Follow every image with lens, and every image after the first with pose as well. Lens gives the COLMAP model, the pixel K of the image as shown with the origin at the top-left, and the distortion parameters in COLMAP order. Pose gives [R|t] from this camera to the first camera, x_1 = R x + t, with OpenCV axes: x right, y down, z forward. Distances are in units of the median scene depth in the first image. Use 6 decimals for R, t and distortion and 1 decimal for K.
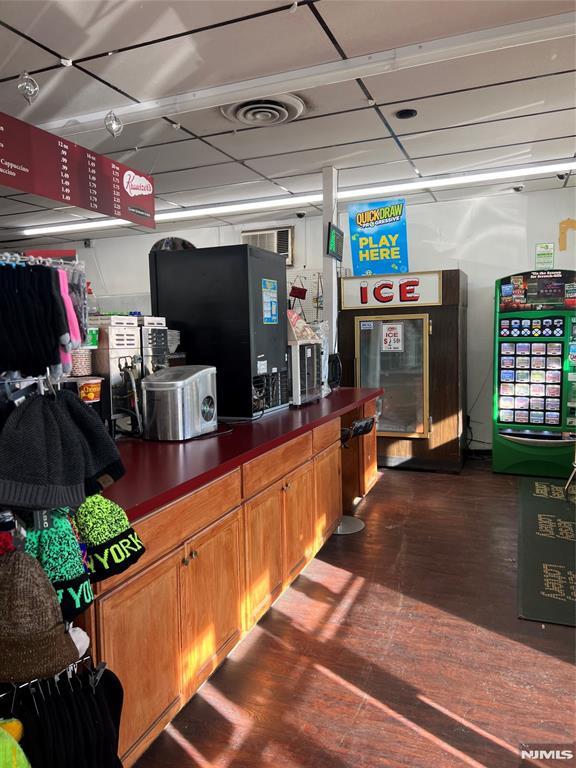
lens RADIAL K [[576.9, 0, 288.0], [0, 576.9, 384.0], [0, 0, 1]] dist [0.007935, 0.002459]
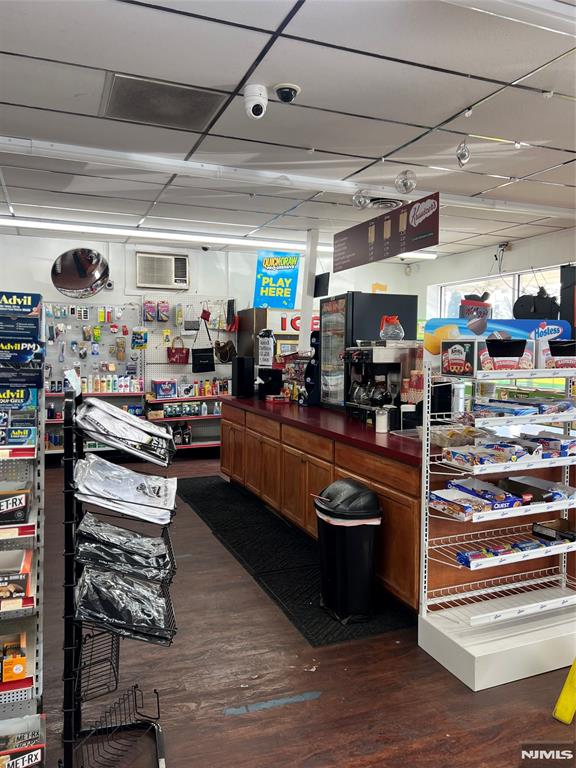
lens RADIAL K [[576.9, 0, 288.0], [0, 576.9, 384.0], [0, 0, 1]] dist [0.007935, 0.002459]
pose [[0.719899, 0.000193, 0.694079, -0.715282], [0.024835, 0.999352, -0.026036, 0.012490], [-0.693634, 0.035981, 0.719428, 0.072511]]
